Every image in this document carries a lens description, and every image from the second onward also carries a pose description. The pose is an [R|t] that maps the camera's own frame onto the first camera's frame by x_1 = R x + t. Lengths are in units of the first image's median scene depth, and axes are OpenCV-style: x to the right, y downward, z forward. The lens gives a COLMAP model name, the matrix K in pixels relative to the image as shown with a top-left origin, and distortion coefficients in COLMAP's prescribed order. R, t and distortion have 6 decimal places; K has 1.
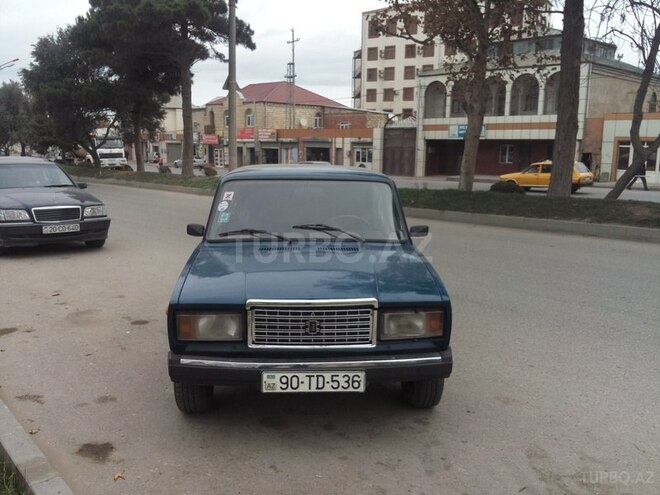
lens RADIAL K [[584.8, 0, 332.7], [0, 584.8, 264.1], [0, 0, 1]] dist [0.045584, -0.099930]
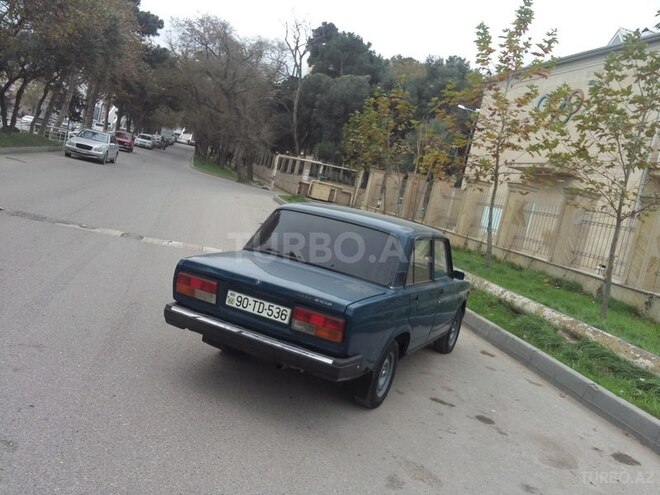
lens RADIAL K [[584.8, 0, 330.7], [0, 584.8, 246.8], [0, 0, 1]] dist [0.045584, -0.099930]
pose [[-0.856287, -0.250601, 0.451632, -0.057688], [-0.133957, 0.952241, 0.274396, -0.045801], [-0.498826, 0.174463, -0.848961, 0.227530]]
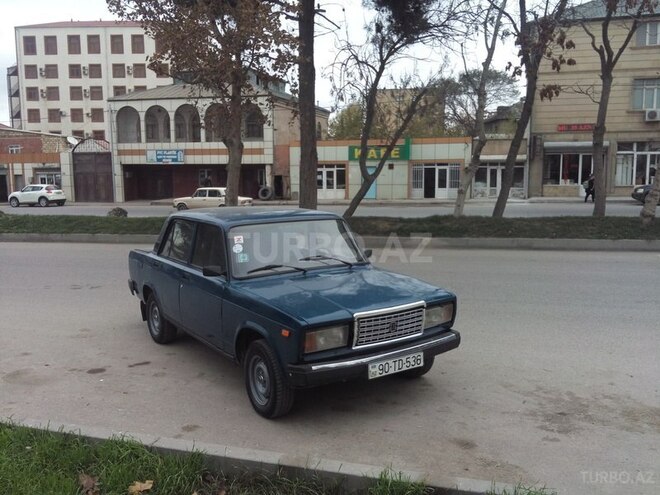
lens RADIAL K [[584.8, 0, 334.1], [0, 584.8, 251.8], [0, 0, 1]] dist [0.045584, -0.099930]
pose [[0.851716, -0.091610, 0.515934, -0.059657], [0.119655, 0.992587, -0.021283, -0.004064], [-0.510159, 0.079861, 0.856364, -0.011013]]
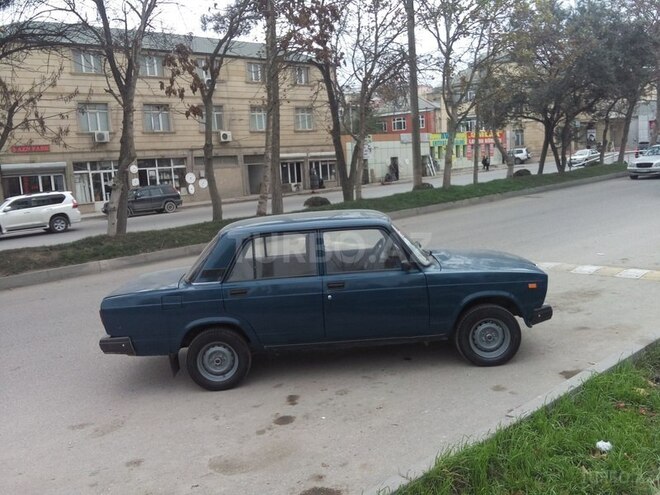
lens RADIAL K [[584.8, 0, 325.8], [0, 584.8, 244.1], [0, 0, 1]] dist [0.045584, -0.099930]
pose [[0.030893, -0.144392, 0.989038, -0.136998], [0.265908, 0.955039, 0.131122, -0.028433], [-0.963503, 0.258942, 0.067899, 0.101805]]
